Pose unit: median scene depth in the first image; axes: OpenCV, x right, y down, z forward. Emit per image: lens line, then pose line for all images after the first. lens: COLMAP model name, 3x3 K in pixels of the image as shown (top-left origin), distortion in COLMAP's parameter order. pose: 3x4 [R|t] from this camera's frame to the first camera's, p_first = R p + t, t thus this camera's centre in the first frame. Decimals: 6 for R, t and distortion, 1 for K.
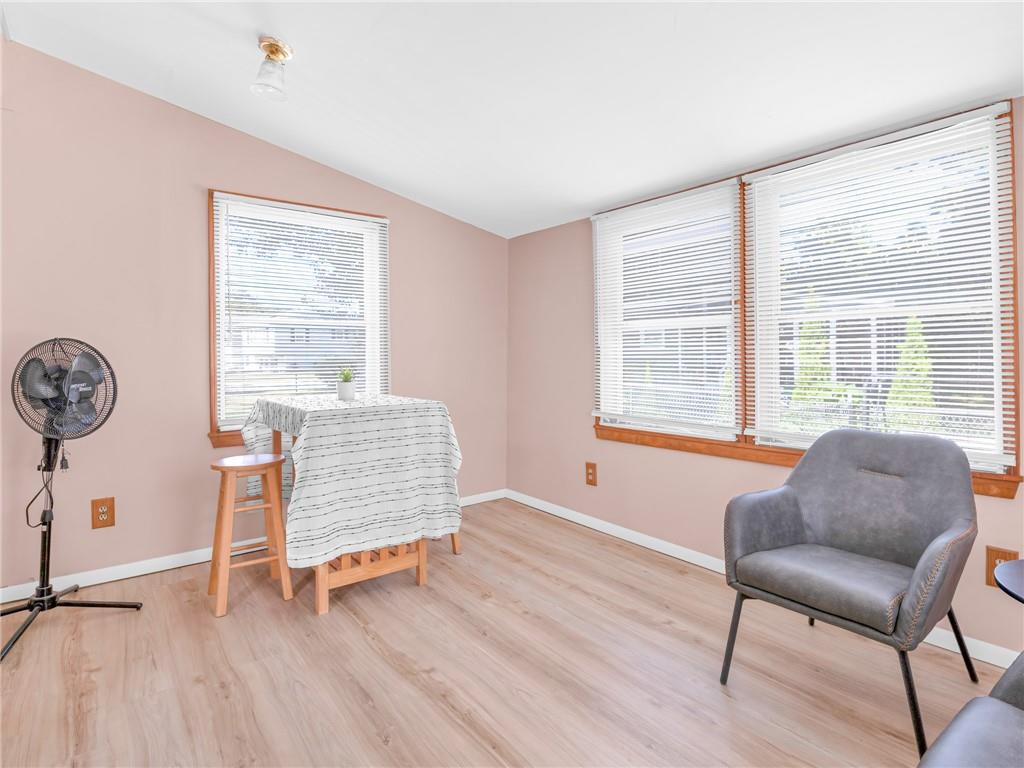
lens RADIAL K [[548.2, 0, 515.7], [0, 548.2, 374.0], [0, 0, 1]] dist [-0.000964, -0.011269]
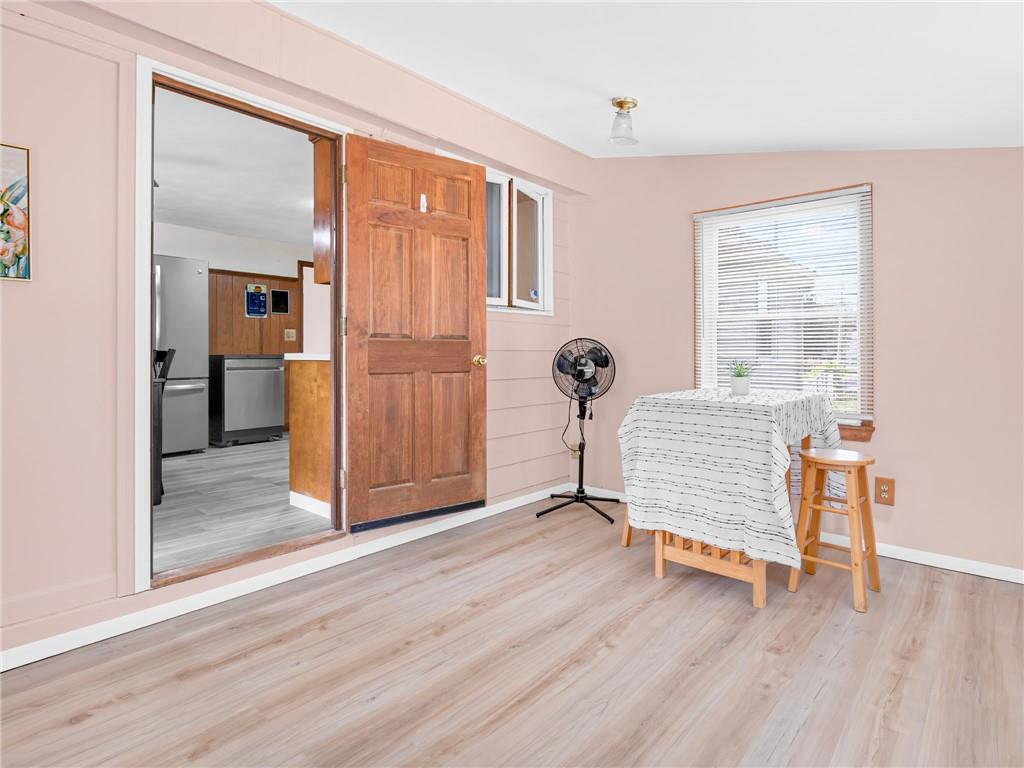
lens RADIAL K [[533.2, 0, 547.0], [0, 533.2, 359.8], [0, 0, 1]] dist [-0.014267, 0.000157]
pose [[0.210887, 0.025093, -0.977188, 0.680770], [-0.037489, 0.999143, 0.017567, -0.024797], [0.976791, 0.032929, 0.211647, 0.536484]]
